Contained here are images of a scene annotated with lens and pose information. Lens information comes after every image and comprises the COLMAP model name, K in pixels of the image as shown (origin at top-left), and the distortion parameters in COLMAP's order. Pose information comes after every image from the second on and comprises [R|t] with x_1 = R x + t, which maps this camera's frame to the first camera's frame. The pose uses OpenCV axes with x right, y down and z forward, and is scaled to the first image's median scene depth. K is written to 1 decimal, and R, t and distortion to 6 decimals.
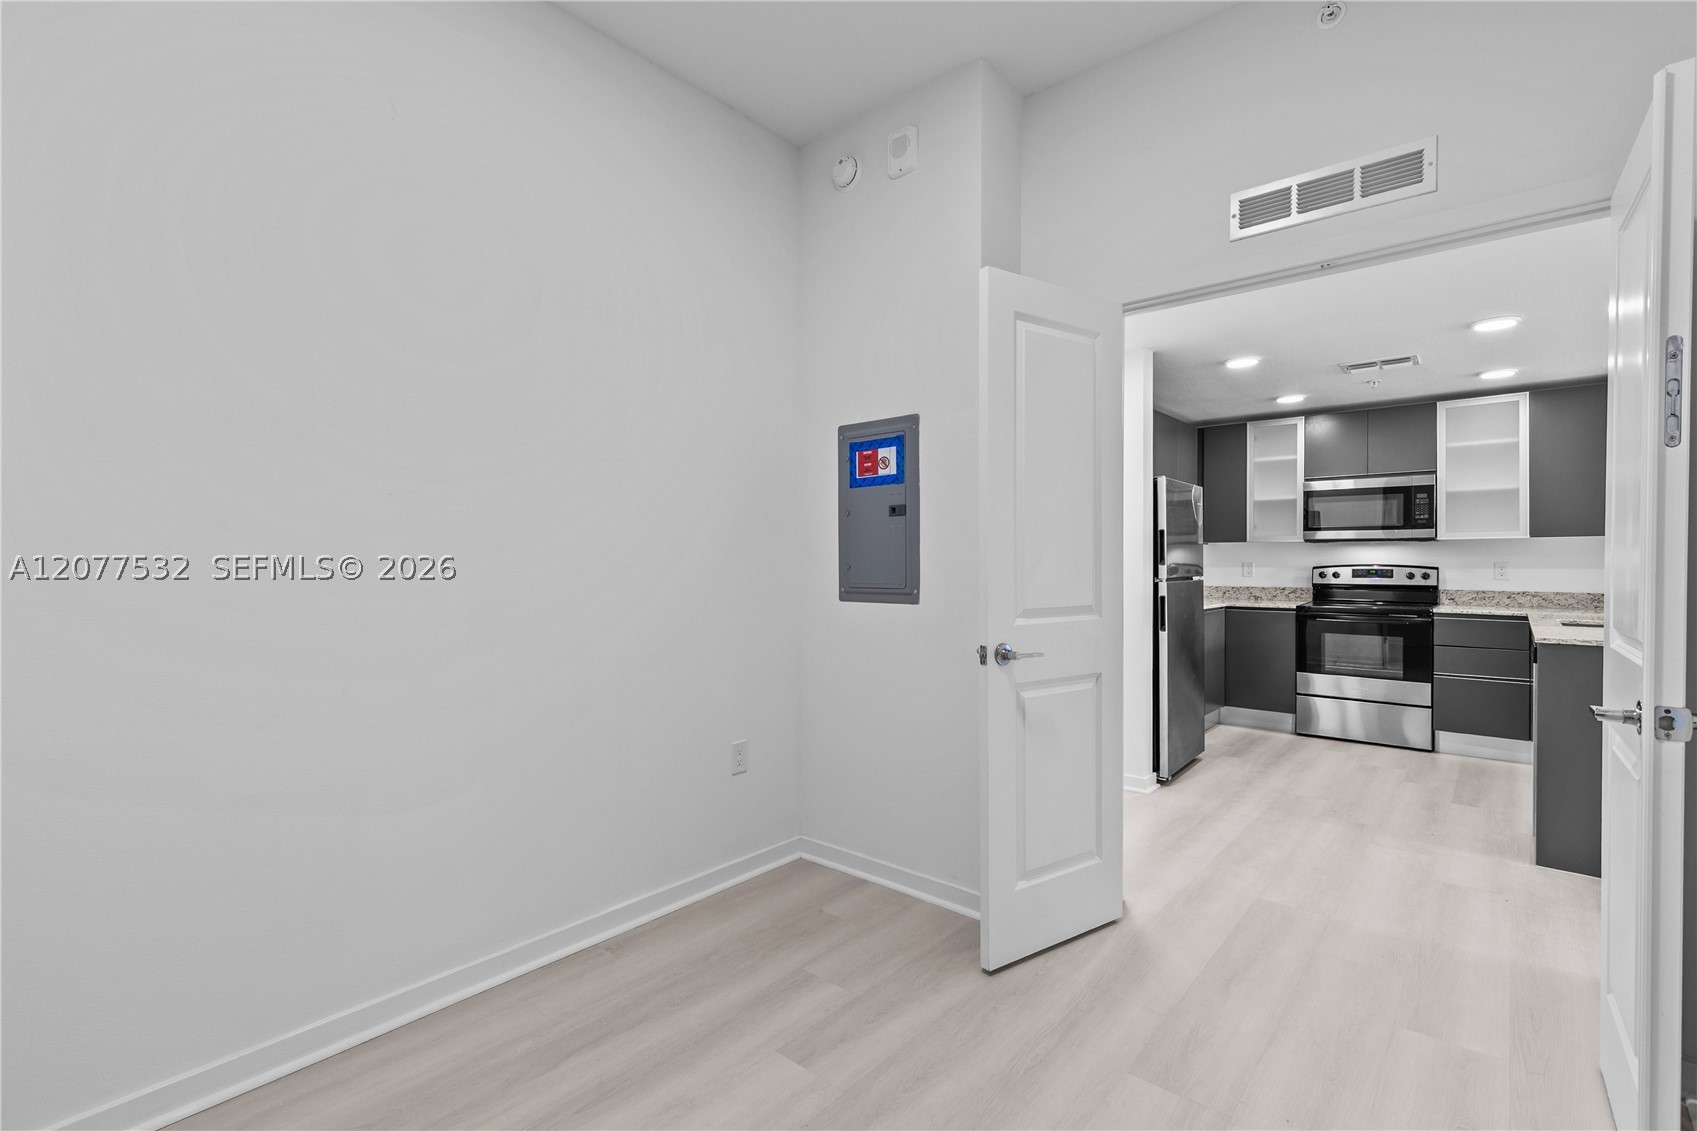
lens RADIAL K [[762.6, 0, 859.8], [0, 762.6, 557.5], [0, 0, 1]] dist [-0.000027, 0.000062]
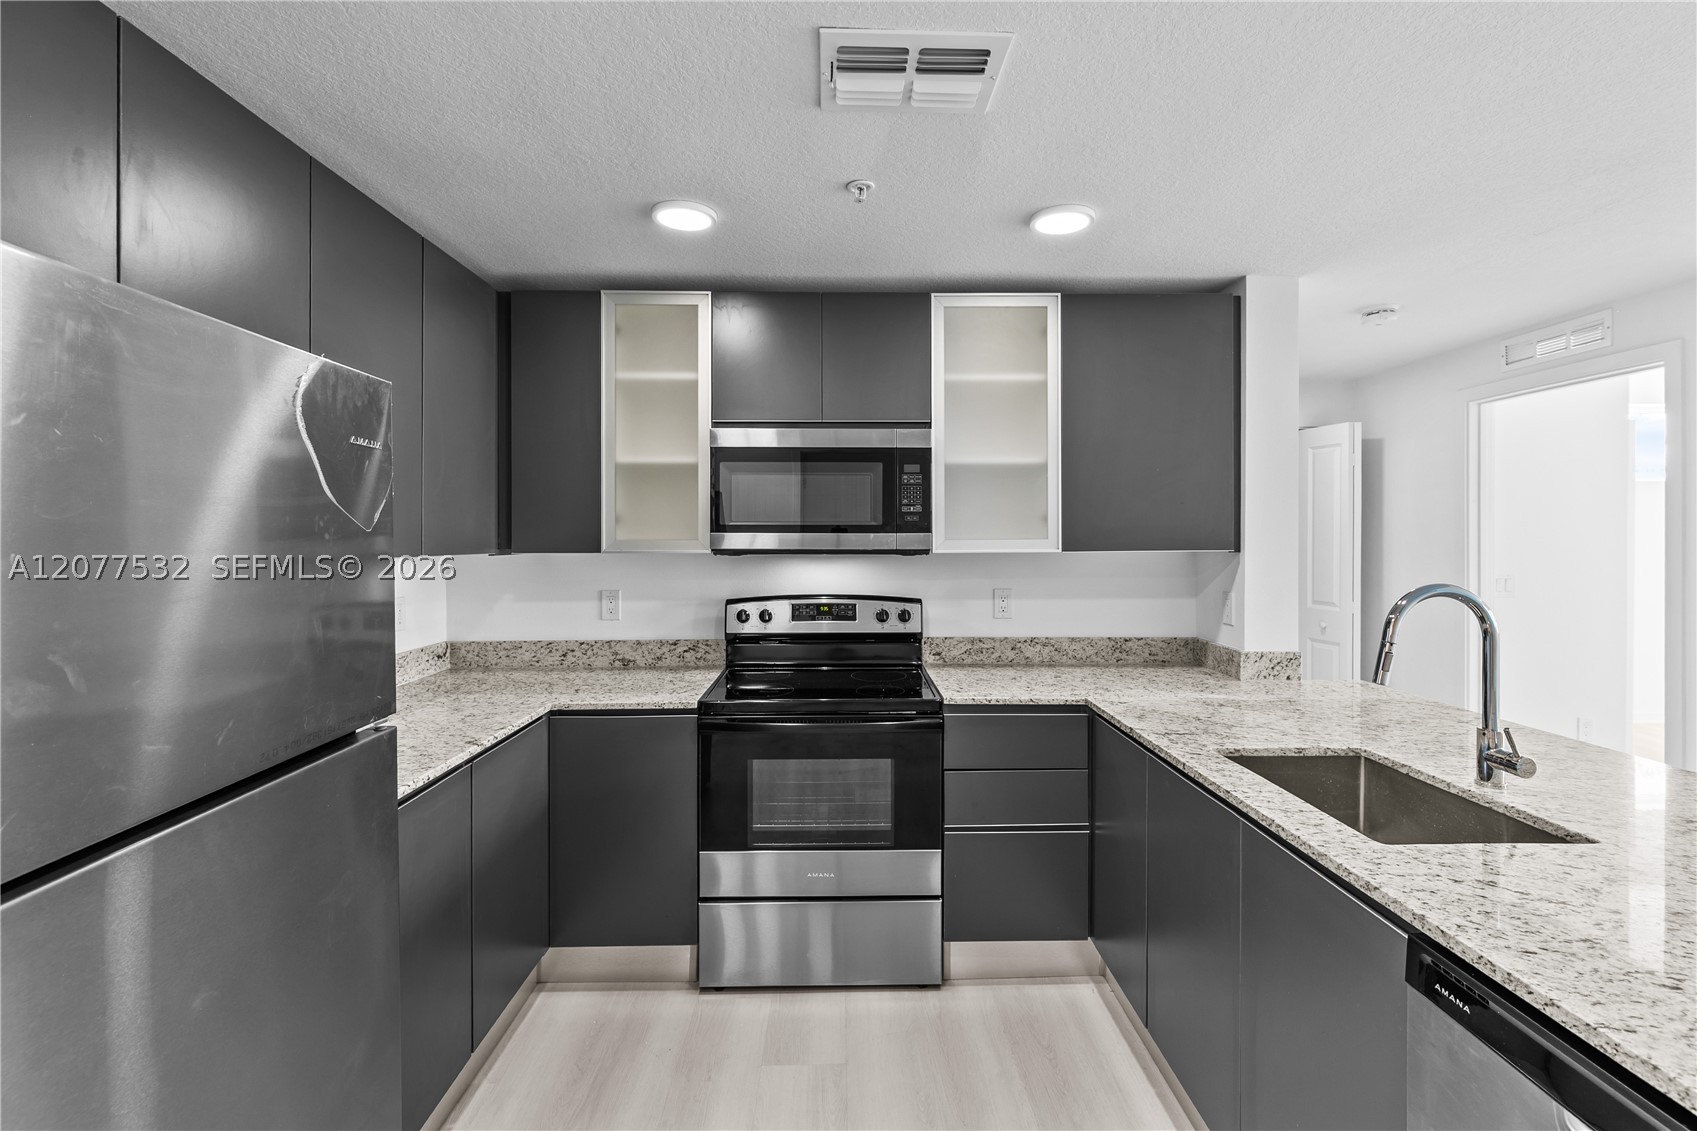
lens RADIAL K [[762.6, 0, 859.8], [0, 762.6, 557.5], [0, 0, 1]] dist [-0.000027, 0.000062]
pose [[0.743902, -0.017114, 0.668069, 0.346970], [-0.001414, 0.999630, 0.027181, -0.032929], [-0.668287, -0.021165, 0.743602, 0.607570]]
